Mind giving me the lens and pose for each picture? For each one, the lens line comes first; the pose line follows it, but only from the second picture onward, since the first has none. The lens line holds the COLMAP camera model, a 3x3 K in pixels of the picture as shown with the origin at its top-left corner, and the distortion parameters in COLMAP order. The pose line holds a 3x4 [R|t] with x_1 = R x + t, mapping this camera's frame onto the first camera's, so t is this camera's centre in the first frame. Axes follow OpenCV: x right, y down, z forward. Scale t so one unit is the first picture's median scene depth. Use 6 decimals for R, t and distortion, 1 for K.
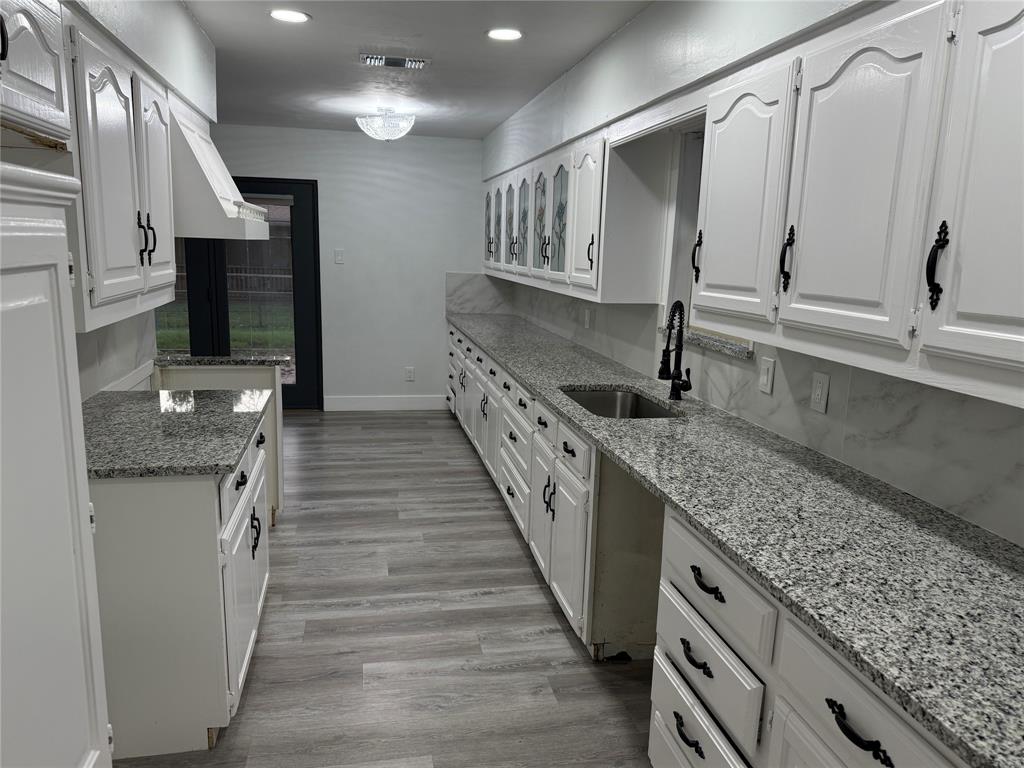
lens RADIAL K [[746.7, 0, 517.2], [0, 746.7, 384.8], [0, 0, 1]] dist [0.214405, -0.317908]
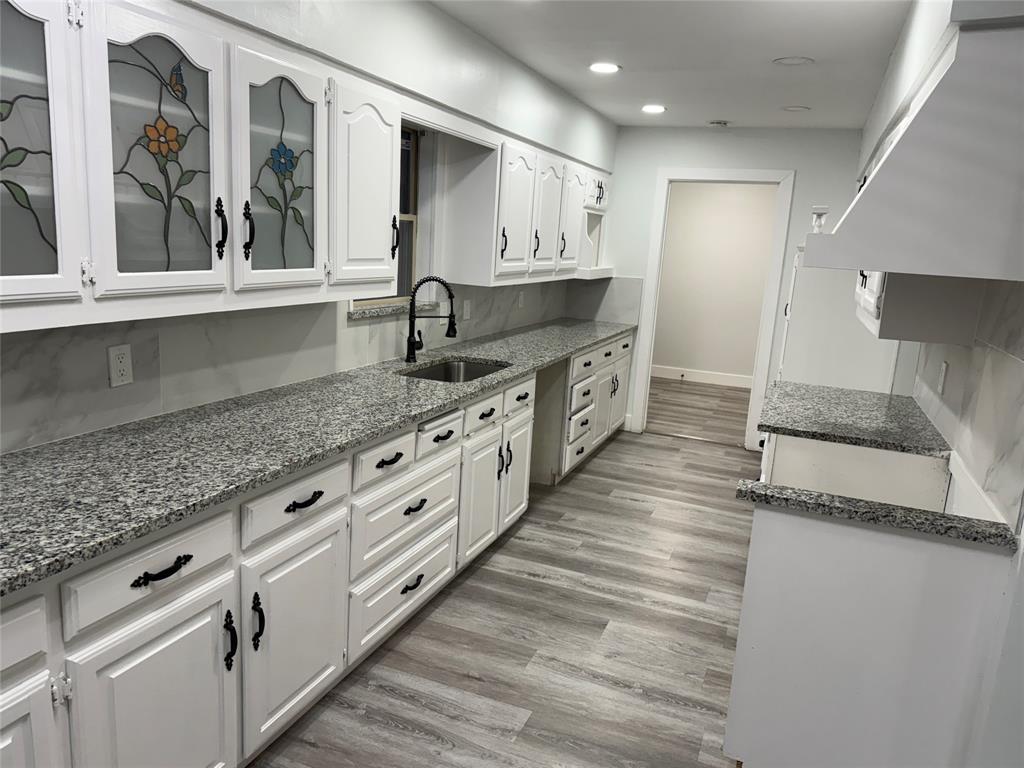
lens RADIAL K [[746.7, 0, 517.2], [0, 746.7, 384.8], [0, 0, 1]] dist [0.214405, -0.317908]
pose [[-0.836894, -0.166507, 0.521424, -0.520008], [0.031162, 0.936570, 0.349091, -0.334931], [-0.546477, 0.308401, -0.778622, 1.742214]]
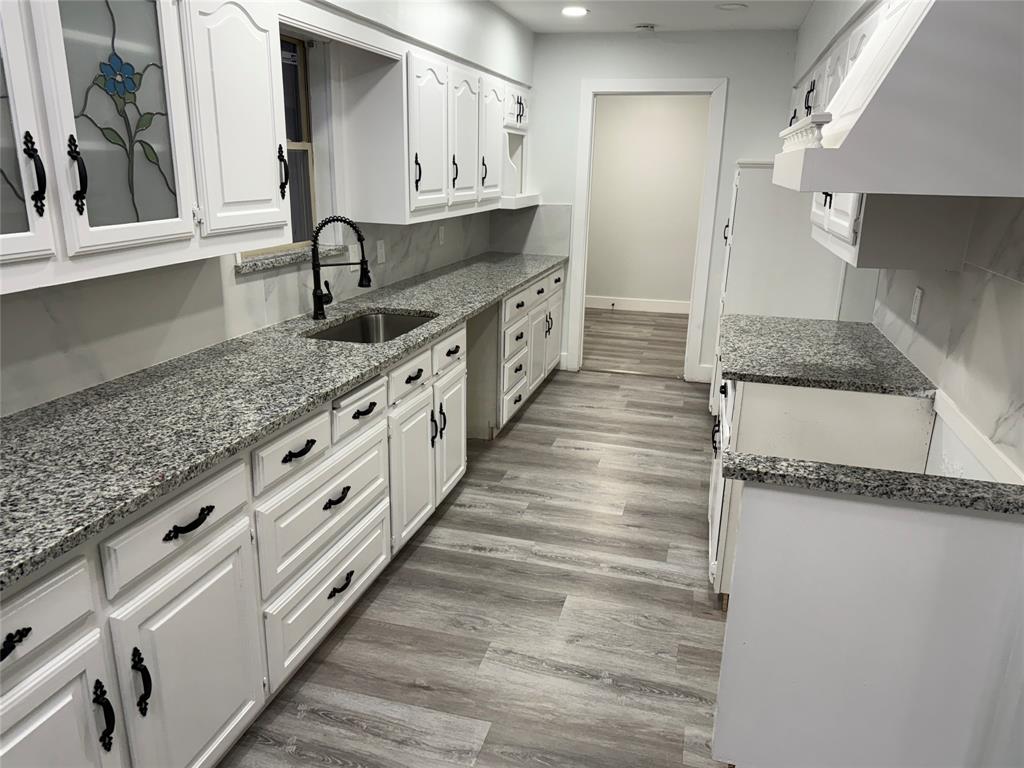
lens RADIAL K [[744.8, 0, 512.0], [0, 744.8, 384.0], [0, 0, 1]] dist [0.139869, -0.182264]
pose [[-0.891722, -0.153859, 0.425628, -0.441209], [0.055320, 0.896335, 0.439912, -0.316533], [-0.449190, 0.415825, -0.790770, 1.633136]]
